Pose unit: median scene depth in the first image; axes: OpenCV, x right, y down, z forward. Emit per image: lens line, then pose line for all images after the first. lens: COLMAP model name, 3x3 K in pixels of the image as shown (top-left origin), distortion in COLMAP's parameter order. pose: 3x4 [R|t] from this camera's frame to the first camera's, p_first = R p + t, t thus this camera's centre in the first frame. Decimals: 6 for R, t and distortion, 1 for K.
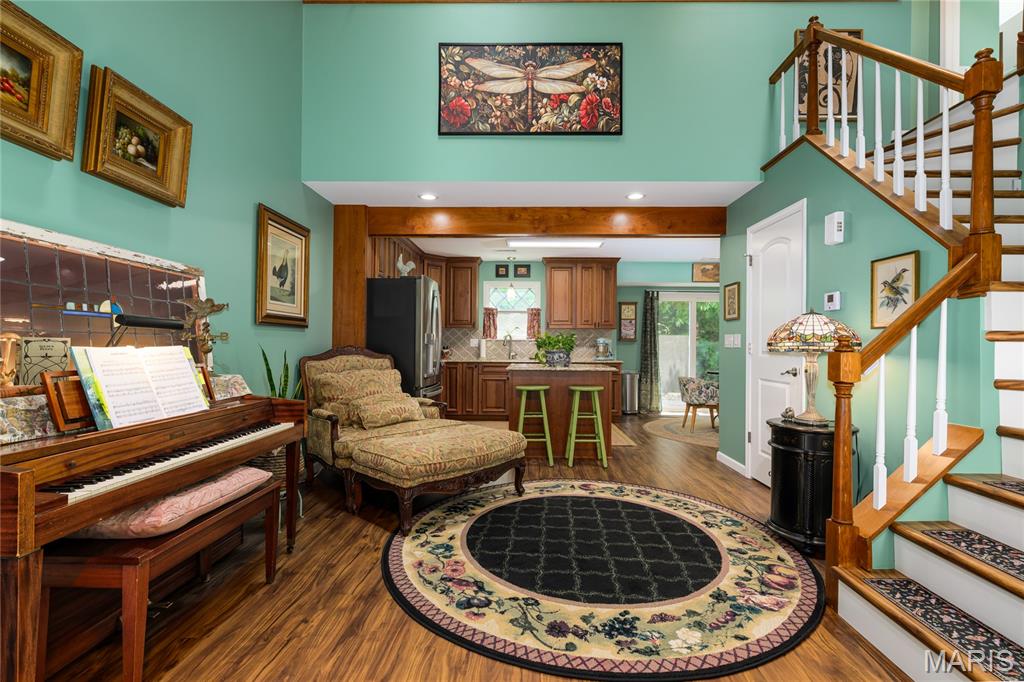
lens RADIAL K [[466.6, 0, 520.4], [0, 466.6, 343.6], [0, 0, 1]] dist [0.000232, -0.001112]
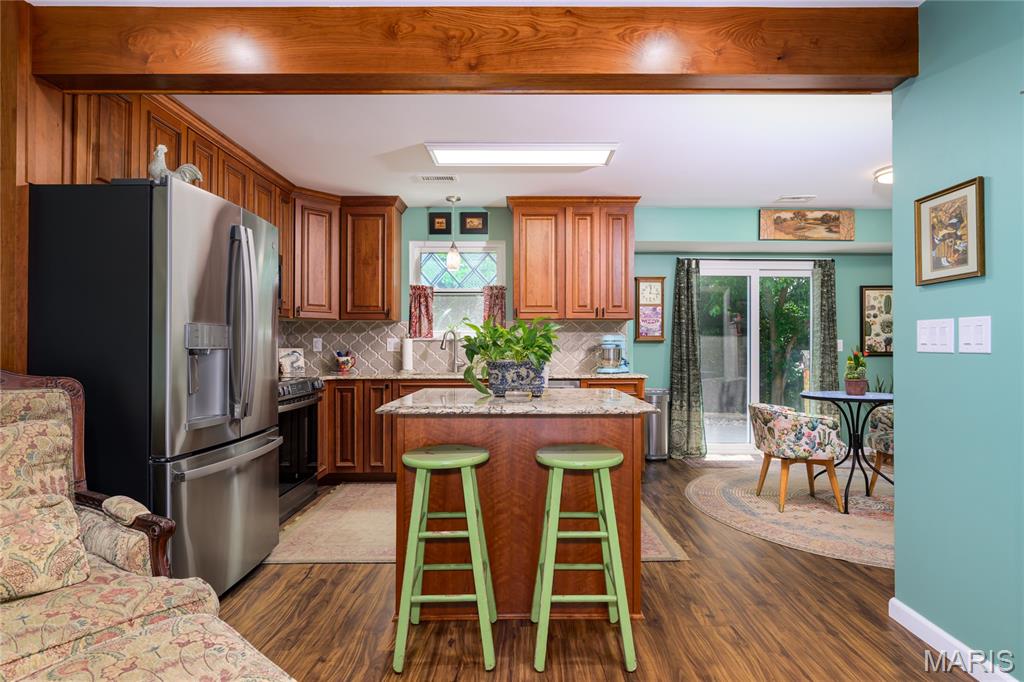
lens RADIAL K [[527.6, 0, 526.2], [0, 527.6, 342.4], [0, 0, 1]] dist [0.005375, -0.000154]
pose [[0.999552, -0.006897, 0.029111, 0.124834], [0.007058, 0.999960, -0.005435, -0.000385], [-0.029072, 0.005638, 0.999561, 0.832350]]
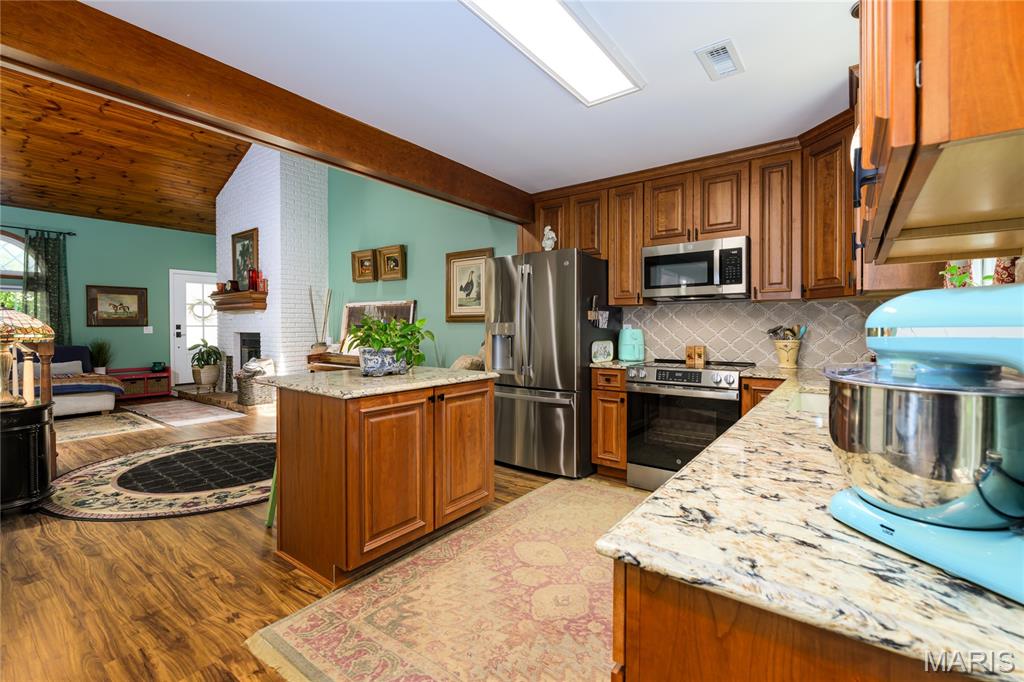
lens RADIAL K [[441.2, 0, 519.8], [0, 441.2, 330.2], [0, 0, 1]] dist [0.000543, -0.000037]
pose [[-0.577589, 0.000572, -0.816327, 0.705817], [-0.000131, 1.000000, 0.000793, -0.013636], [0.816328, 0.000565, -0.577589, 2.402670]]
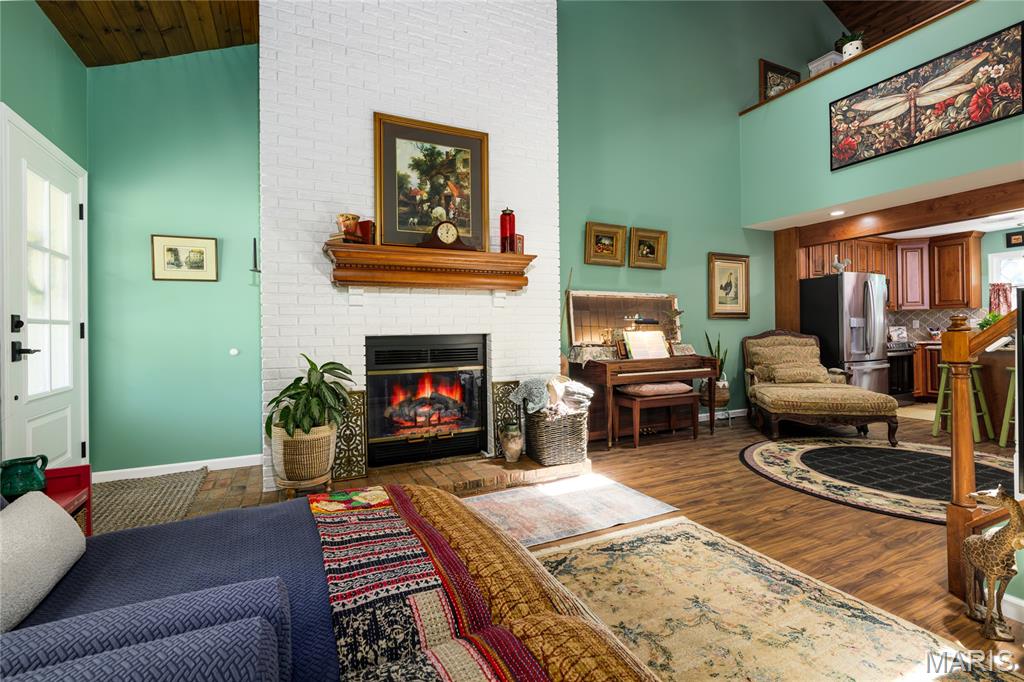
lens RADIAL K [[460.7, 0, 510.2], [0, 460.7, 329.0], [0, 0, 1]] dist [0.002578, 0.000036]
pose [[0.445271, -0.018154, -0.895212, 0.769494], [0.019270, 0.999757, -0.010690, 0.003803], [0.895188, -0.012491, 0.445513, -0.548829]]
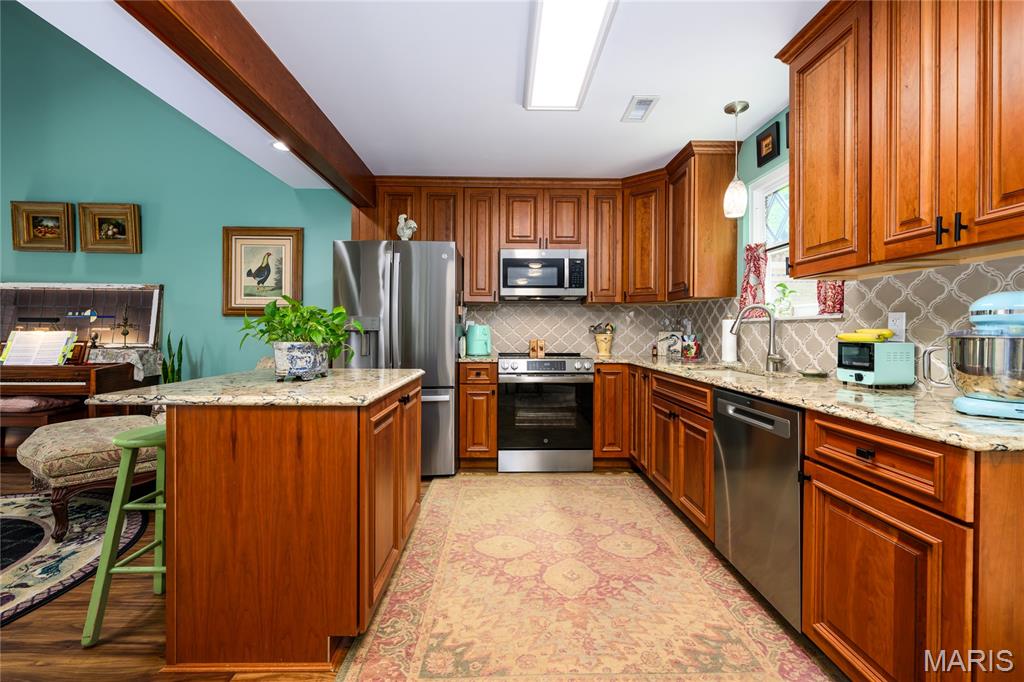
lens RADIAL K [[439.1, 0, 510.6], [0, 439.1, 332.2], [0, 0, 1]] dist [-0.004257, -0.000127]
pose [[0.041045, -0.001216, -0.999157, 0.818231], [-0.000853, 0.999999, -0.001252, 0.007178], [0.999157, 0.000903, 0.041044, 1.952920]]
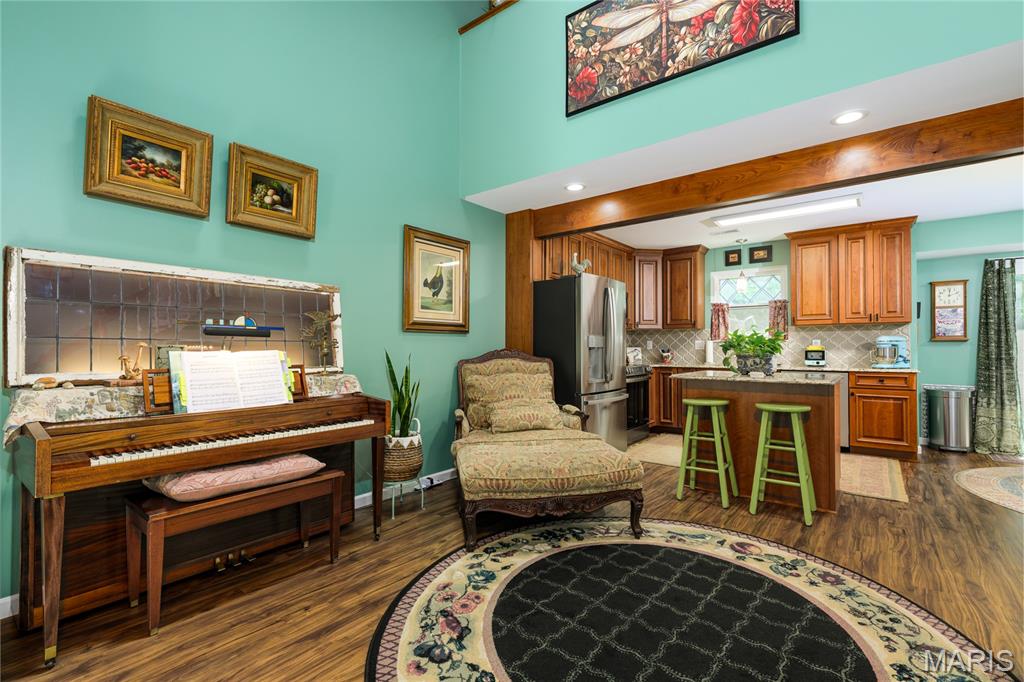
lens RADIAL K [[463.8, 0, 515.2], [0, 463.8, 343.3], [0, 0, 1]] dist [0.000085, 0.000226]
pose [[0.797911, -0.012142, -0.602652, 0.368017], [0.007747, 0.999921, -0.009889, 0.002039], [0.602725, 0.003222, 0.797943, 0.285836]]
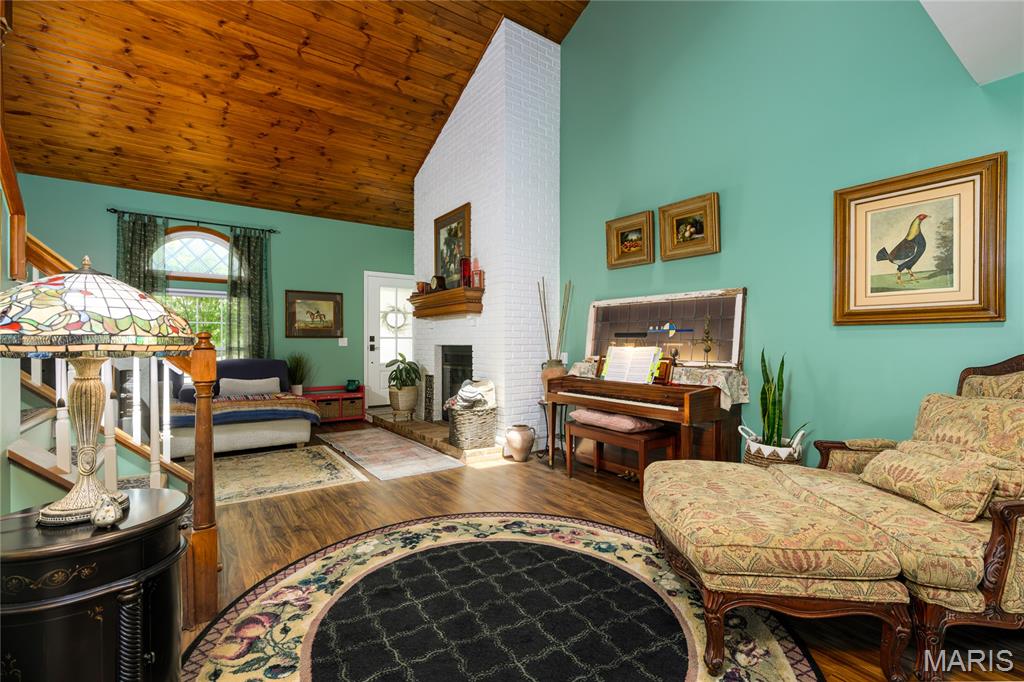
lens RADIAL K [[452.2, 0, 519.4], [0, 452.2, 341.3], [0, 0, 1]] dist [-0.000428, 0.000014]
pose [[-0.800540, -0.009554, -0.599204, 0.500447], [-0.004576, 0.999941, -0.009830, 0.002483], [0.599262, -0.005128, -0.800536, 1.463379]]
